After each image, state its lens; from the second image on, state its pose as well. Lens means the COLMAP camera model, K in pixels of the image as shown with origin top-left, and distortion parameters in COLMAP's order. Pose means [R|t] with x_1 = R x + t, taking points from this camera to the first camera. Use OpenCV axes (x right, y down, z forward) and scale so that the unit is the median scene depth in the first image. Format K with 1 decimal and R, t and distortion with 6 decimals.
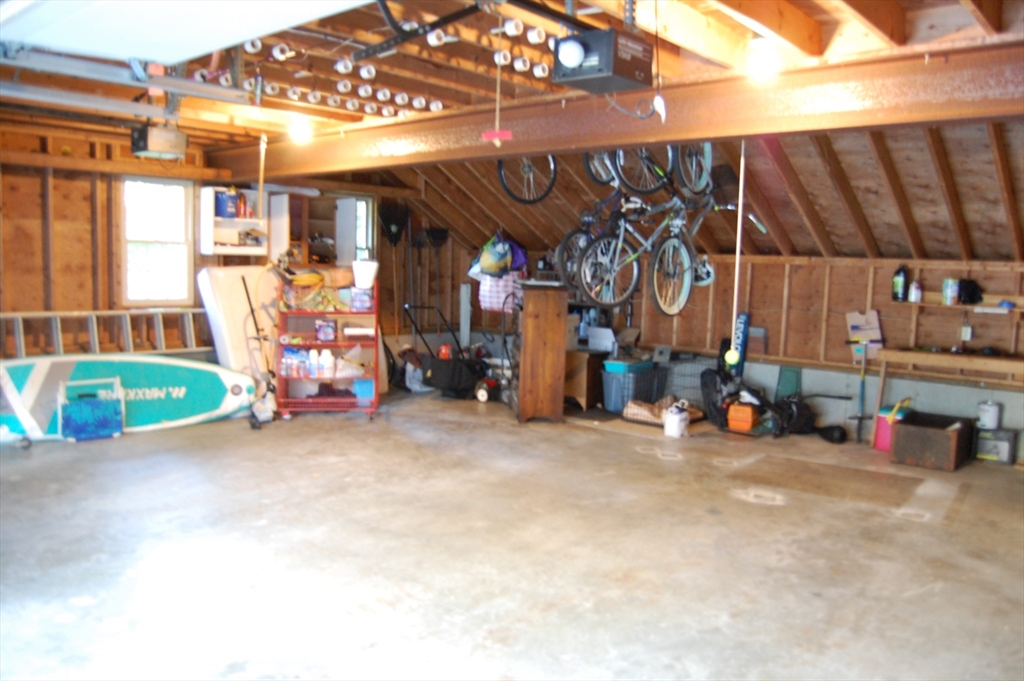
lens RADIAL K [[800.2, 0, 509.7], [0, 800.2, 343.0], [0, 0, 1]] dist [-0.086705, 0.016168]
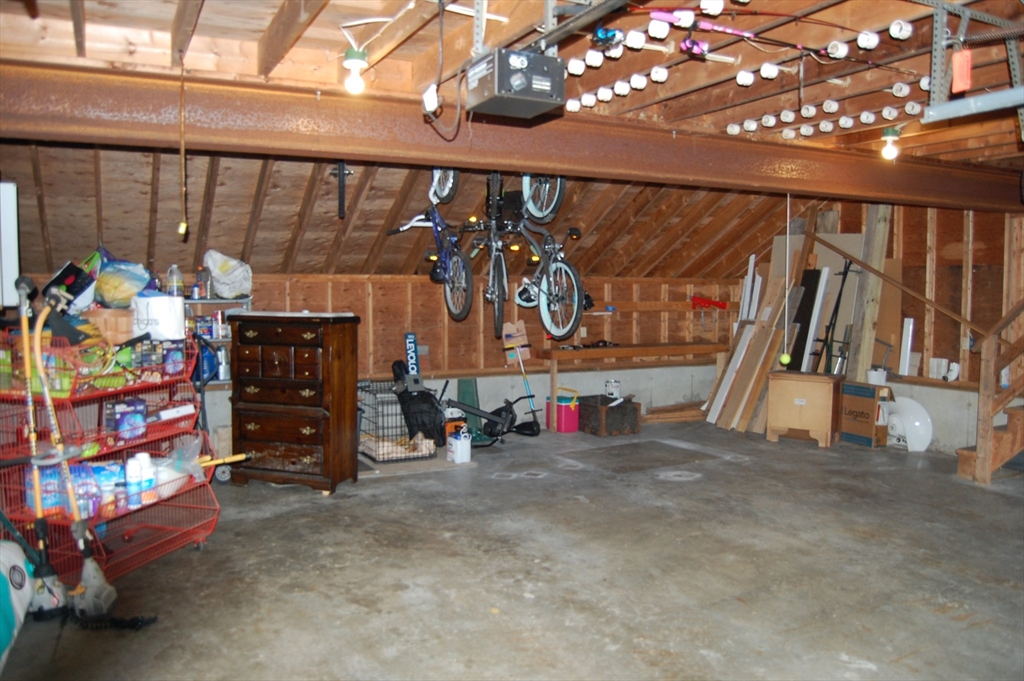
lens RADIAL K [[800.2, 0, 509.9], [0, 800.2, 341.8], [0, 0, 1]] dist [-0.086705, 0.016168]
pose [[0.378143, -0.089012, 0.921458, -0.821096], [0.101108, 0.993383, 0.054467, -0.095686], [-0.920209, 0.072571, 0.384641, 0.691771]]
